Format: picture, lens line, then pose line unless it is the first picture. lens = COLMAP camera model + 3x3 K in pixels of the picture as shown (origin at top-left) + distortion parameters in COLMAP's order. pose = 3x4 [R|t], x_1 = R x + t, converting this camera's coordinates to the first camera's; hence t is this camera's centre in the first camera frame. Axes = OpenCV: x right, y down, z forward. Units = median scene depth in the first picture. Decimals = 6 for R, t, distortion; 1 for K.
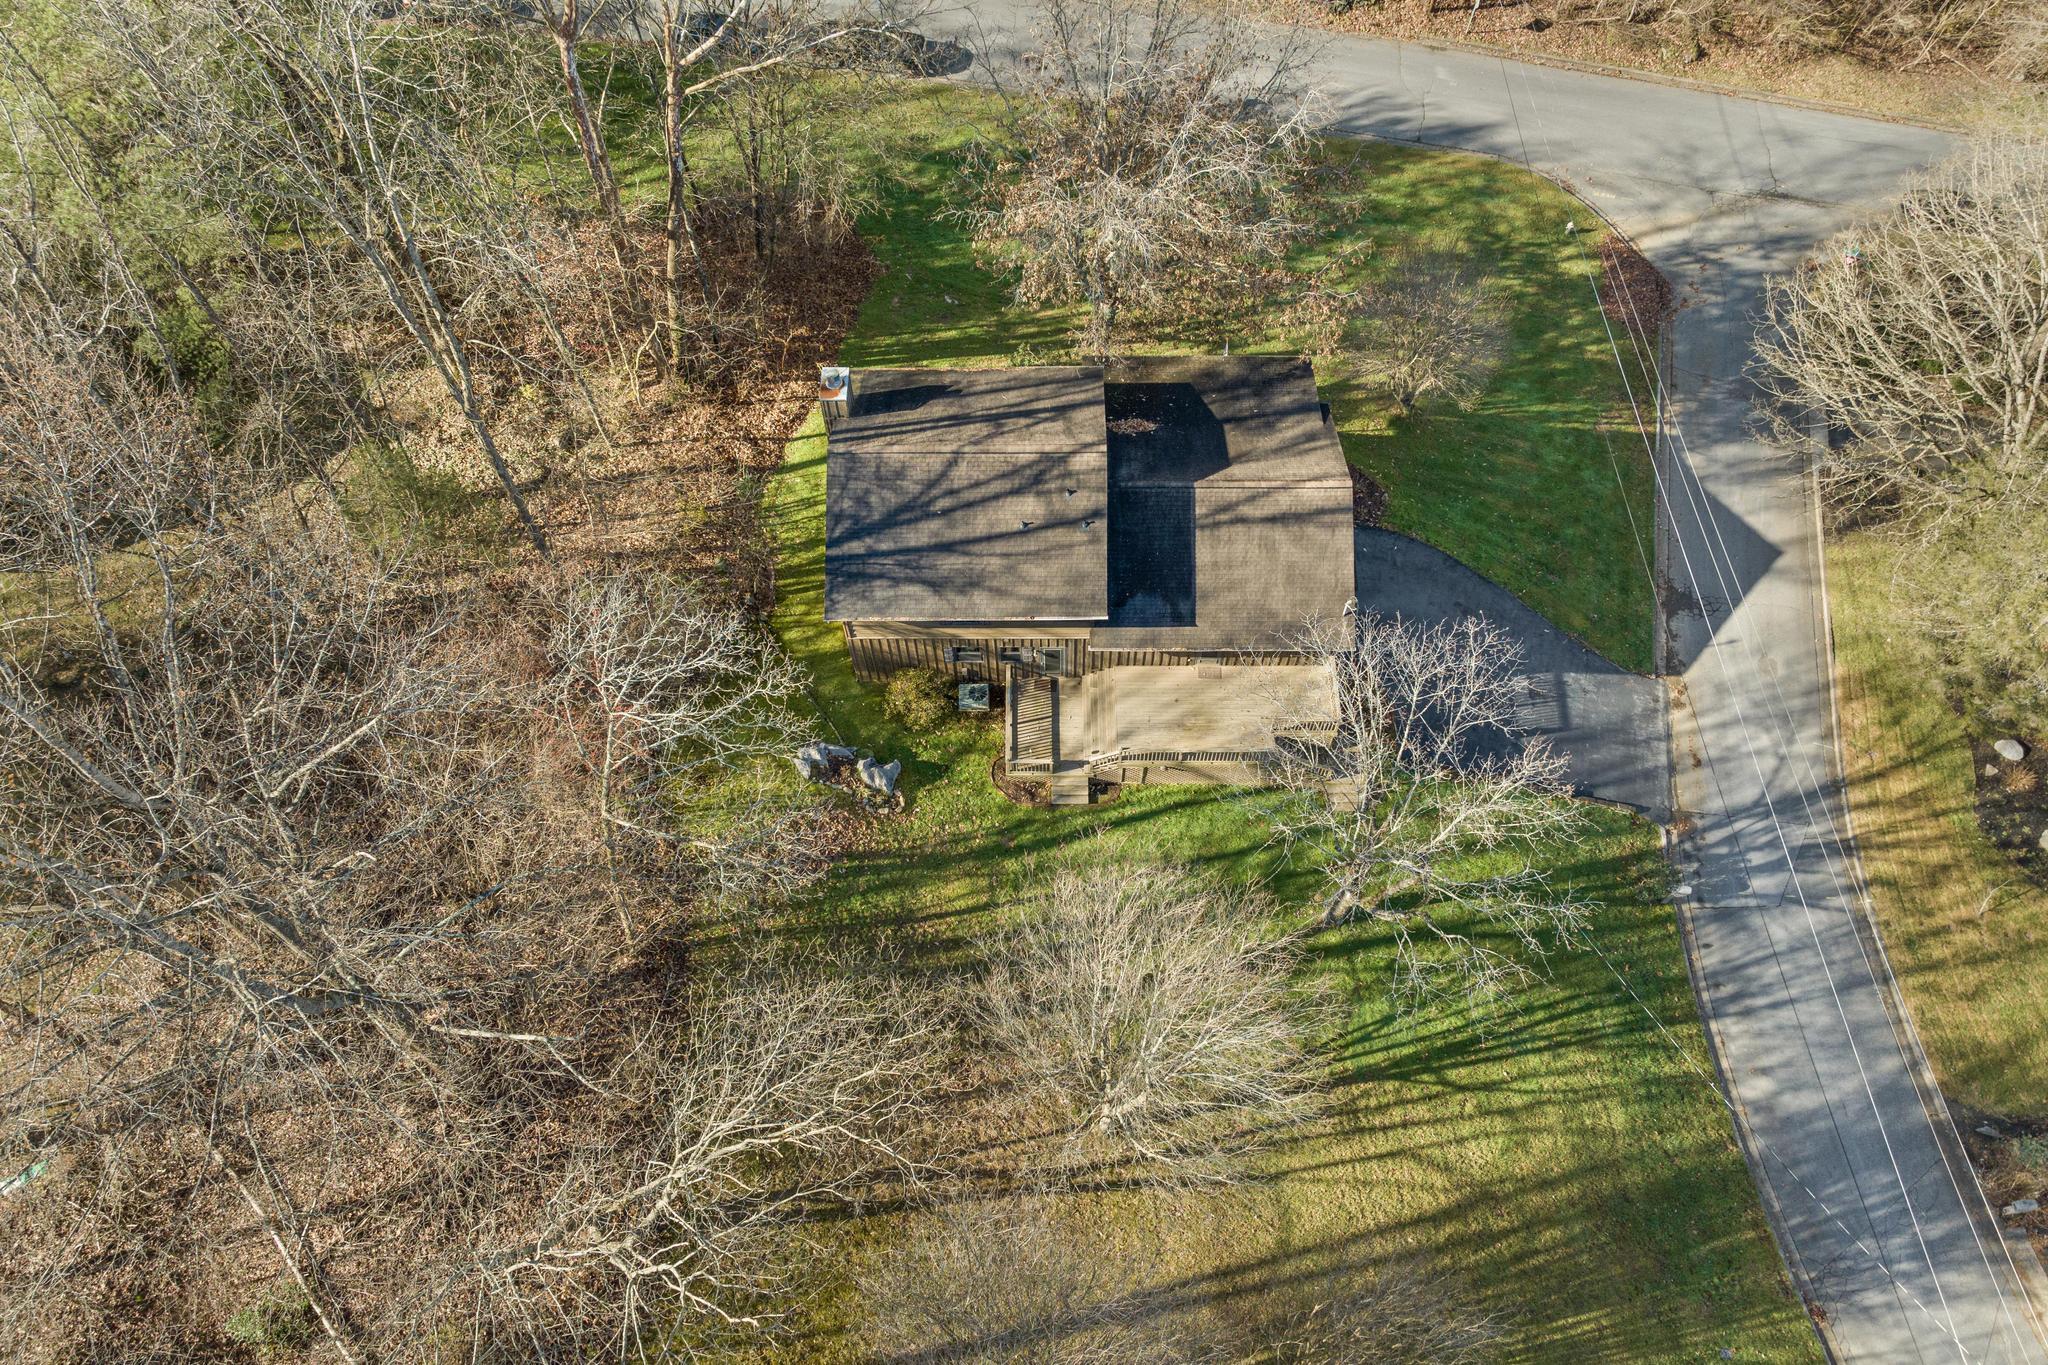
lens RADIAL K [[1387.5, 0, 1041.5], [0, 1387.5, 686.9], [0, 0, 1]] dist [-0.038203, 0.003322]
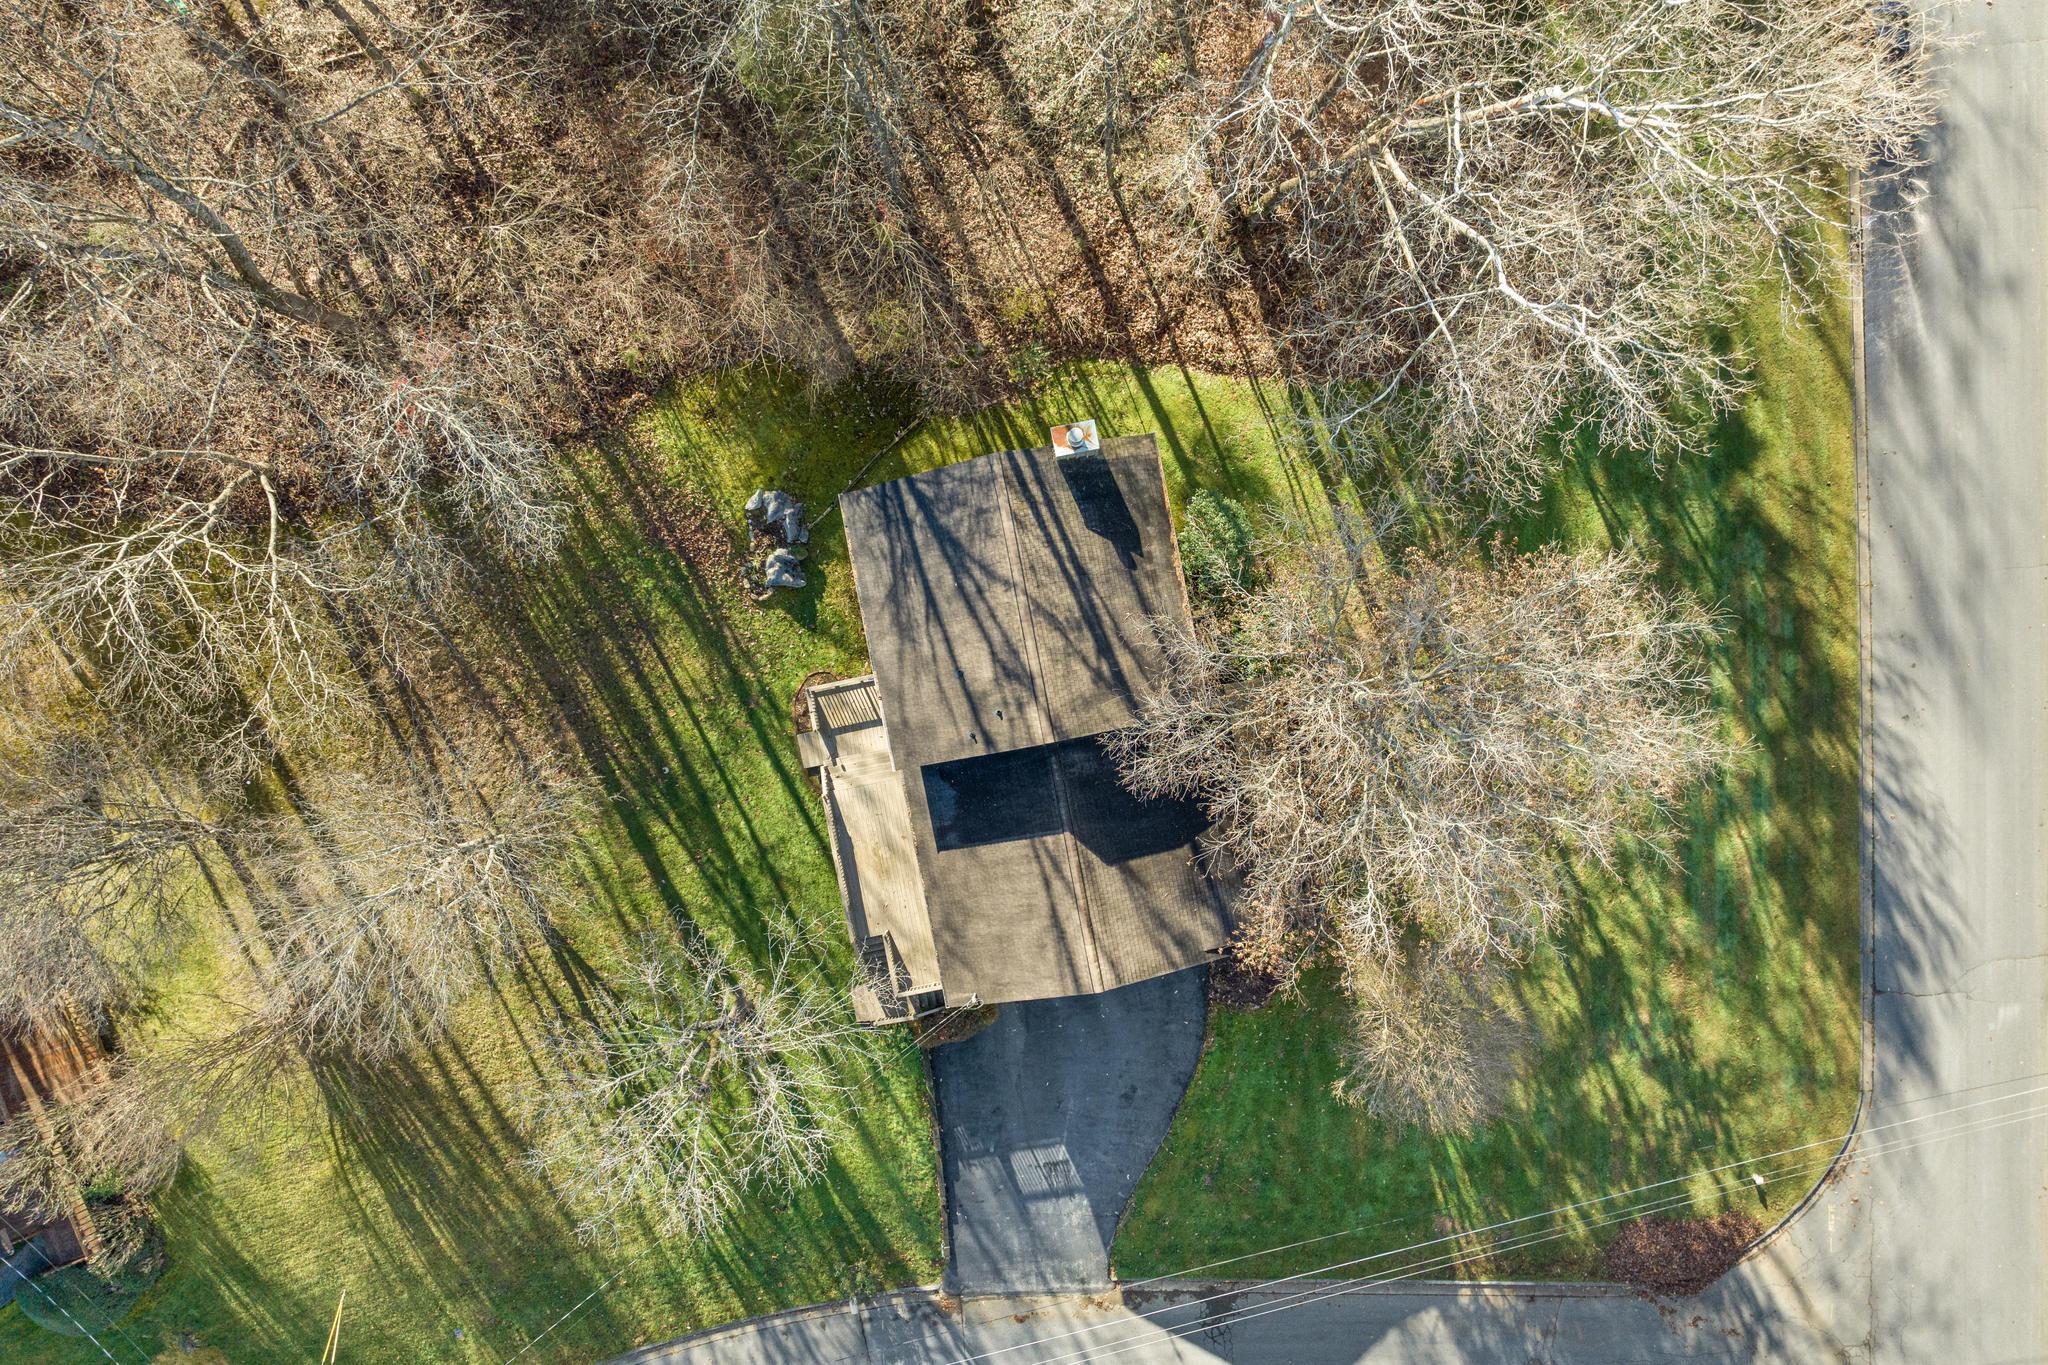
lens RADIAL K [[1385.1, 0, 1065.3], [0, 1385.1, 717.1], [0, 0, 1]] dist [-0.035882, -0.001699]
pose [[0.196411, 0.980148, 0.027059, 0.006129], [-0.867388, 0.160814, 0.470932, -0.606129], [0.457232, -0.115967, 0.881754, 0.163690]]
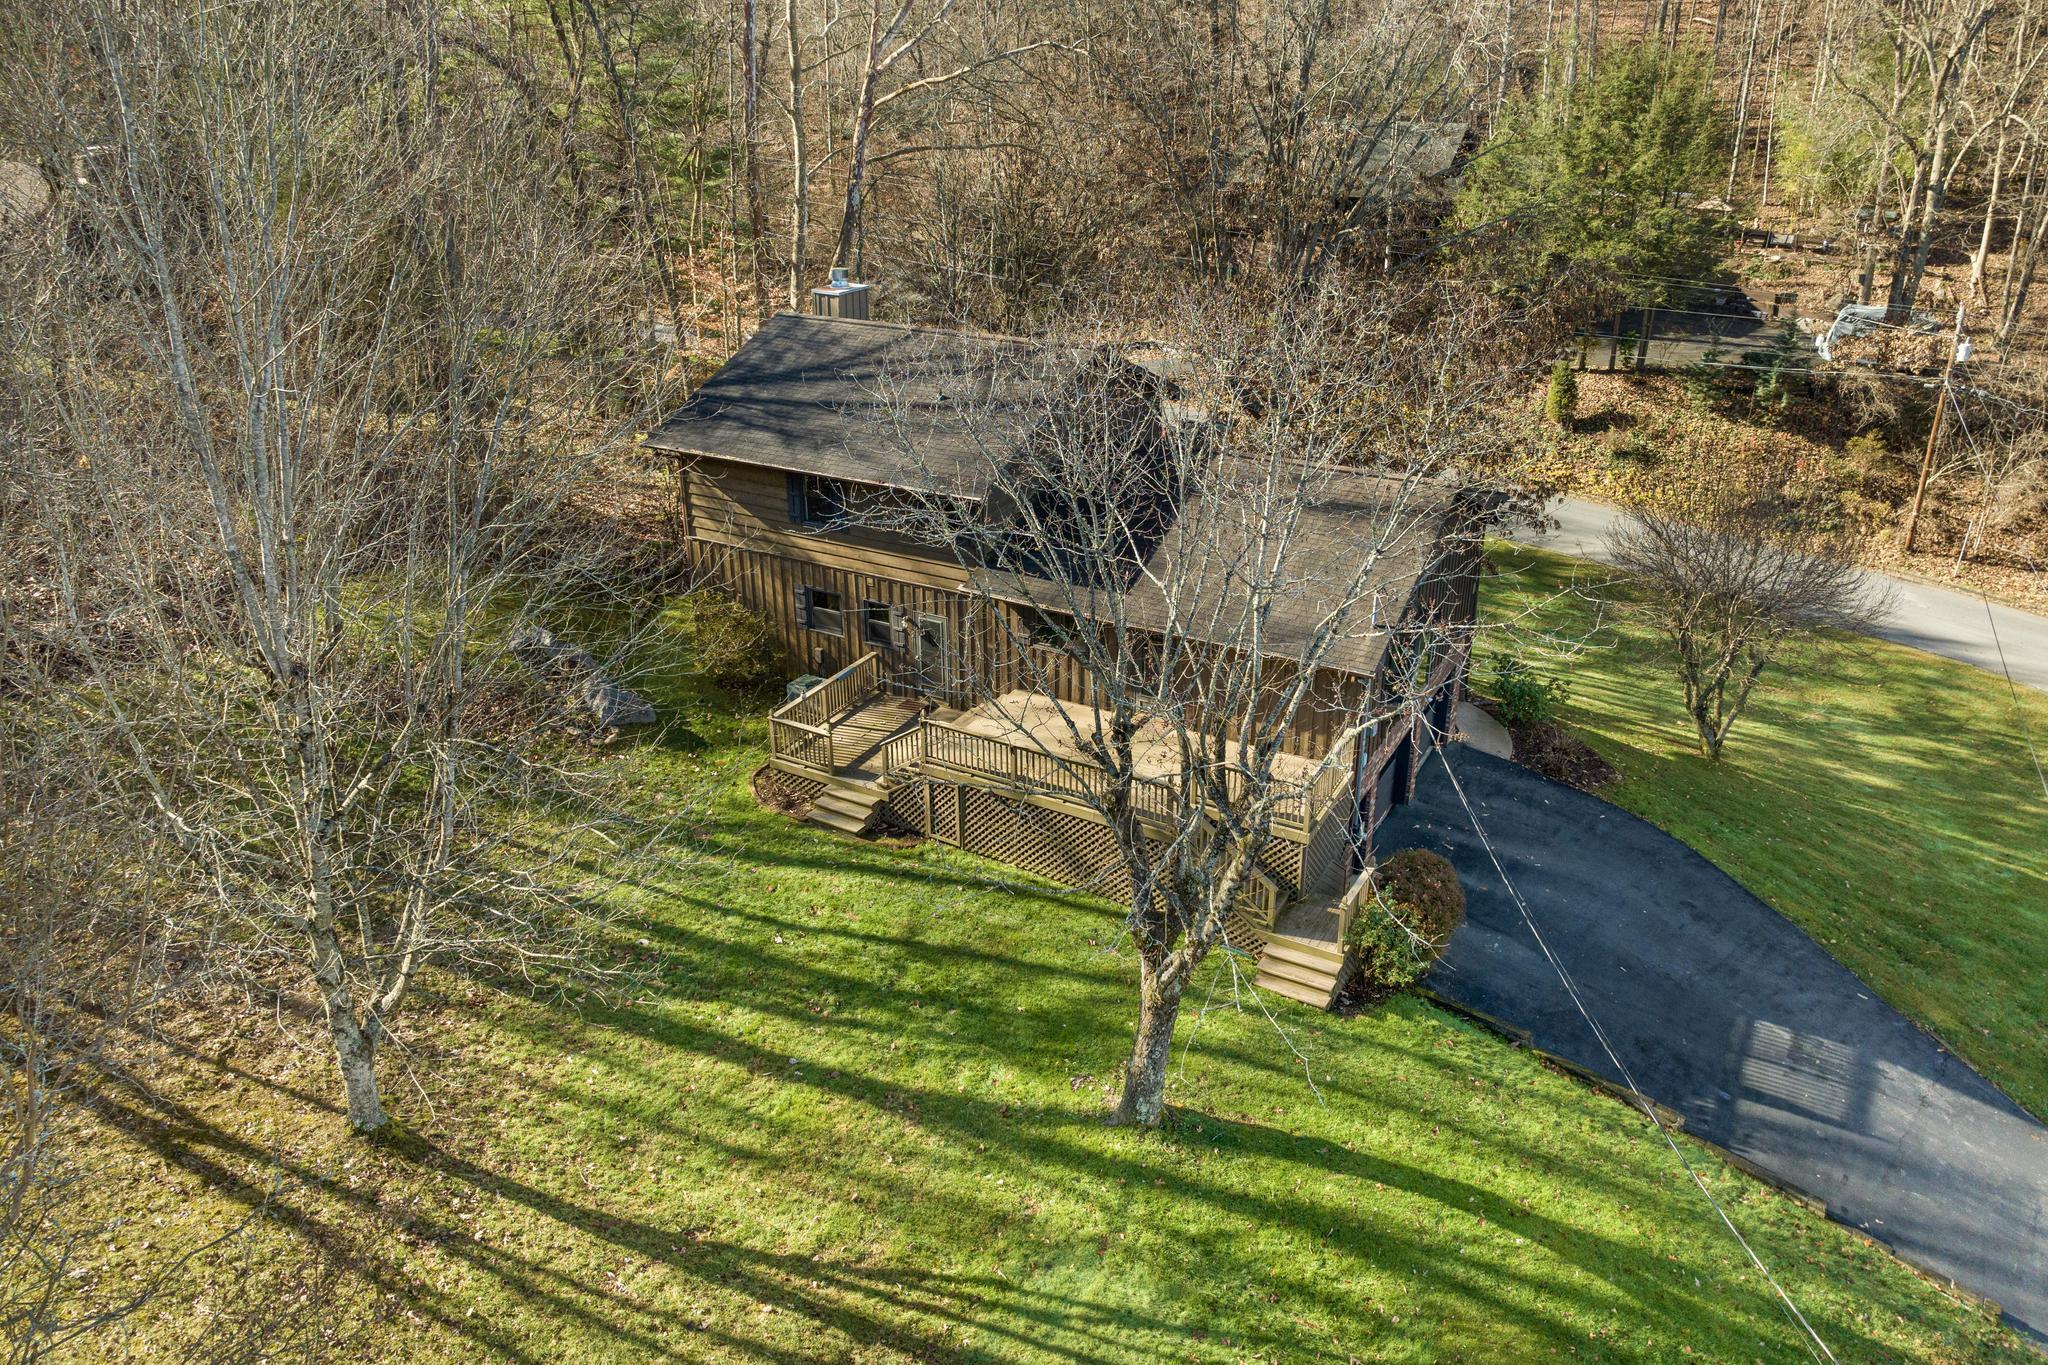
lens RADIAL K [[1387.5, 0, 1041.5], [0, 1387.5, 686.9], [0, 0, 1]] dist [-0.038203, 0.003322]
pose [[0.874233, 0.211493, -0.437021, 0.347415], [-0.429803, 0.755770, -0.494045, 0.296886], [0.225801, 0.619744, 0.751620, 0.559938]]
